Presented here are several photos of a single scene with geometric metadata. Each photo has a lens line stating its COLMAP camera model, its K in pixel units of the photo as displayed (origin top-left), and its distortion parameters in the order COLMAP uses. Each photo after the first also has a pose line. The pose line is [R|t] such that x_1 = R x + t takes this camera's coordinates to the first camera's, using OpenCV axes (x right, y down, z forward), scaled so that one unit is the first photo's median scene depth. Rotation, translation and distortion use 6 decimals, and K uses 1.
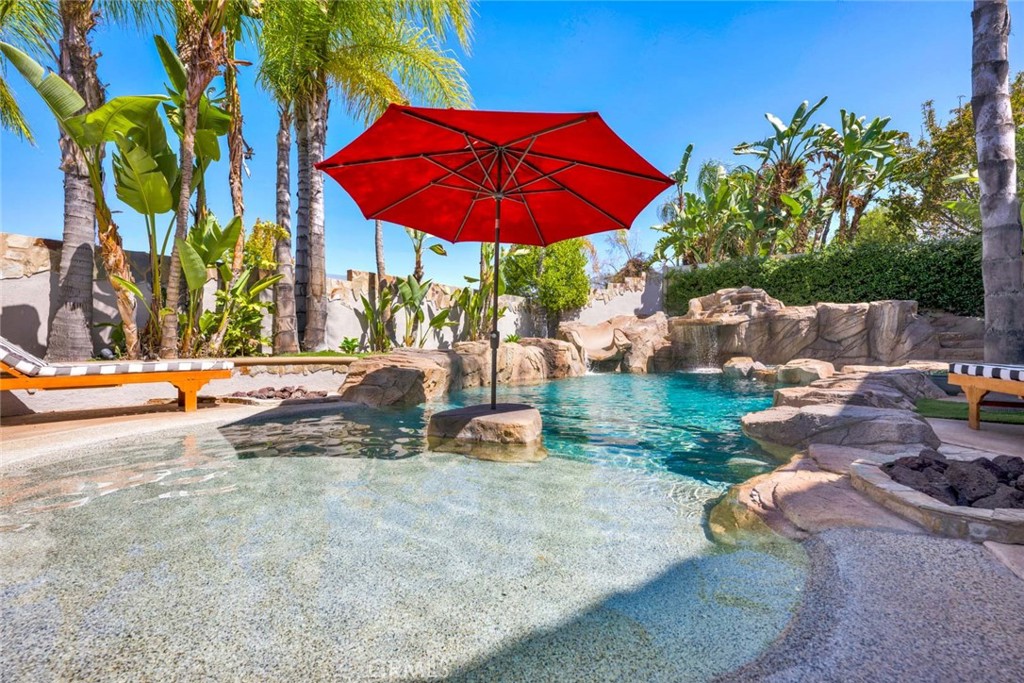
lens RADIAL K [[412.3, 0, 504.8], [0, 412.3, 346.3], [0, 0, 1]] dist [-0.000024, -0.000308]
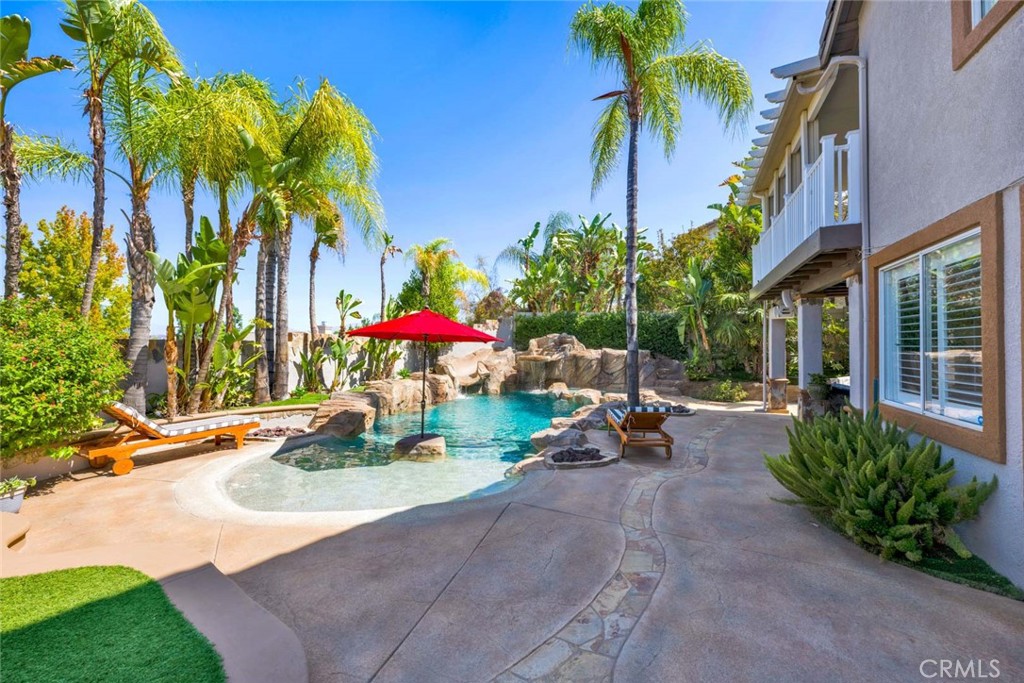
lens RADIAL K [[412.3, 0, 513.0], [0, 412.3, 346.3], [0, 0, 1]] dist [-0.000024, -0.000308]
pose [[0.940532, 0.012634, 0.339470, -0.107057], [-0.012530, 0.999918, -0.002498, -0.107798], [-0.339474, -0.001904, 0.940614, -0.387345]]
